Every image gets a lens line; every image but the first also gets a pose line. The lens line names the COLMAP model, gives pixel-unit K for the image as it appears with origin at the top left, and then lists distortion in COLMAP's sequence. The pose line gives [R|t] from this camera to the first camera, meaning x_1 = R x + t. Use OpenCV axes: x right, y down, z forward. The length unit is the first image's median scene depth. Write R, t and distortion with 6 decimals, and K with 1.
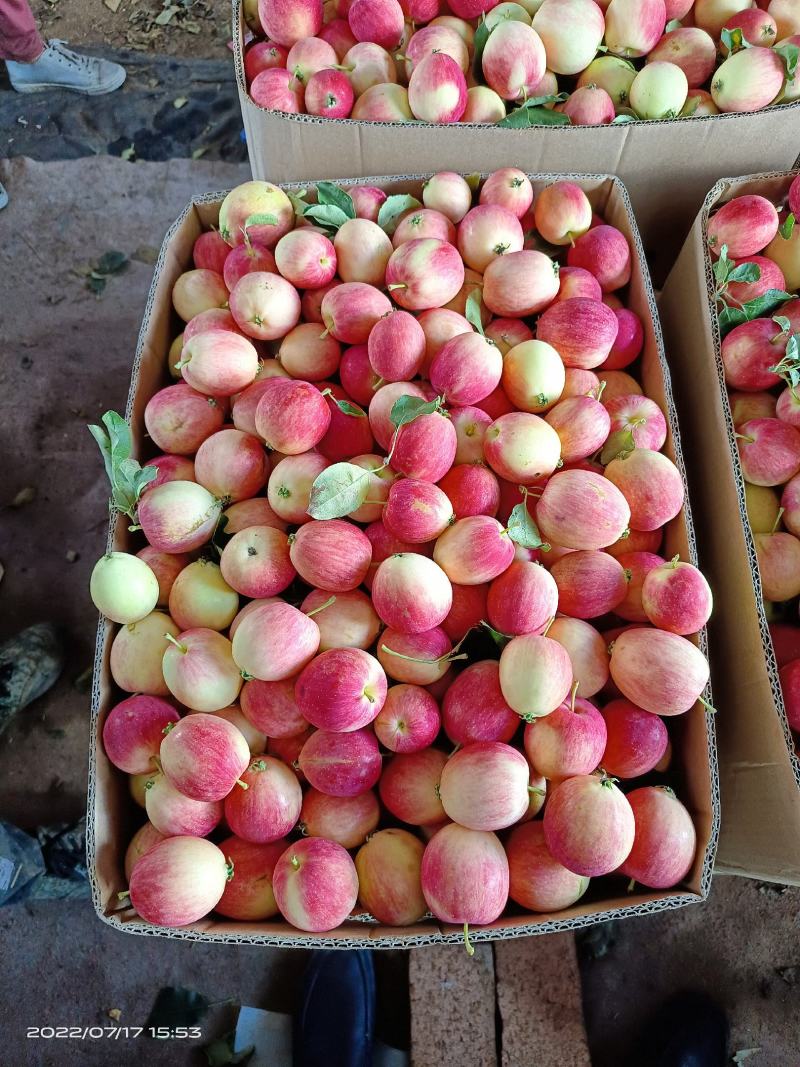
lens RADIAL K [[700.0, 0, 400.0], [0, 700.0, 533.5], [0, 0, 1]] dist [0.000500, 0.003719]
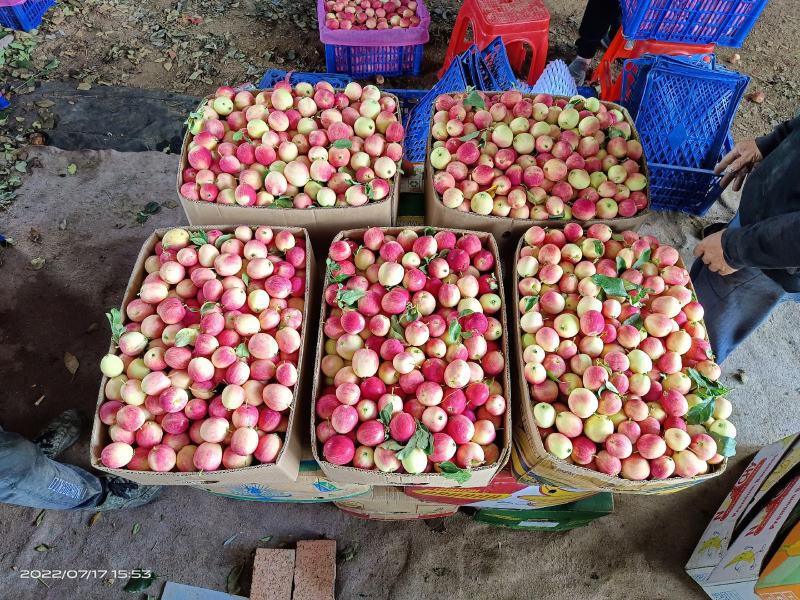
lens RADIAL K [[525.8, 0, 400.0], [0, 525.8, 300.0], [0, 0, 1]] dist [0.015807, 0.000836]
pose [[0.999325, 0.035056, 0.010995, 0.664921], [-0.033764, 0.994282, -0.101307, -0.015284], [-0.014484, 0.100868, 0.994794, -1.086615]]
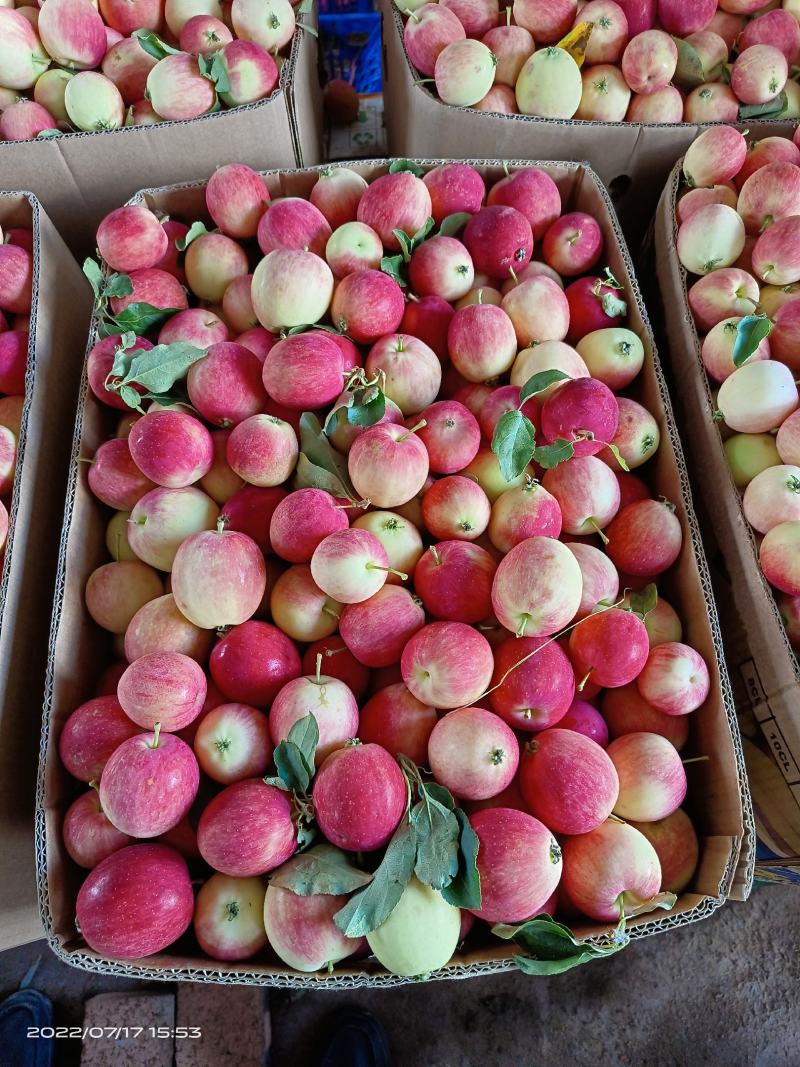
lens RADIAL K [[696.1, 0, 400.0], [0, 696.1, 533.5], [0, 0, 1]] dist [-0.001230, 0.001745]
pose [[0.998230, -0.055385, 0.021682, 0.743794], [0.055916, 0.998129, -0.024717, 0.003851], [-0.020272, 0.025886, 0.999459, 0.056841]]
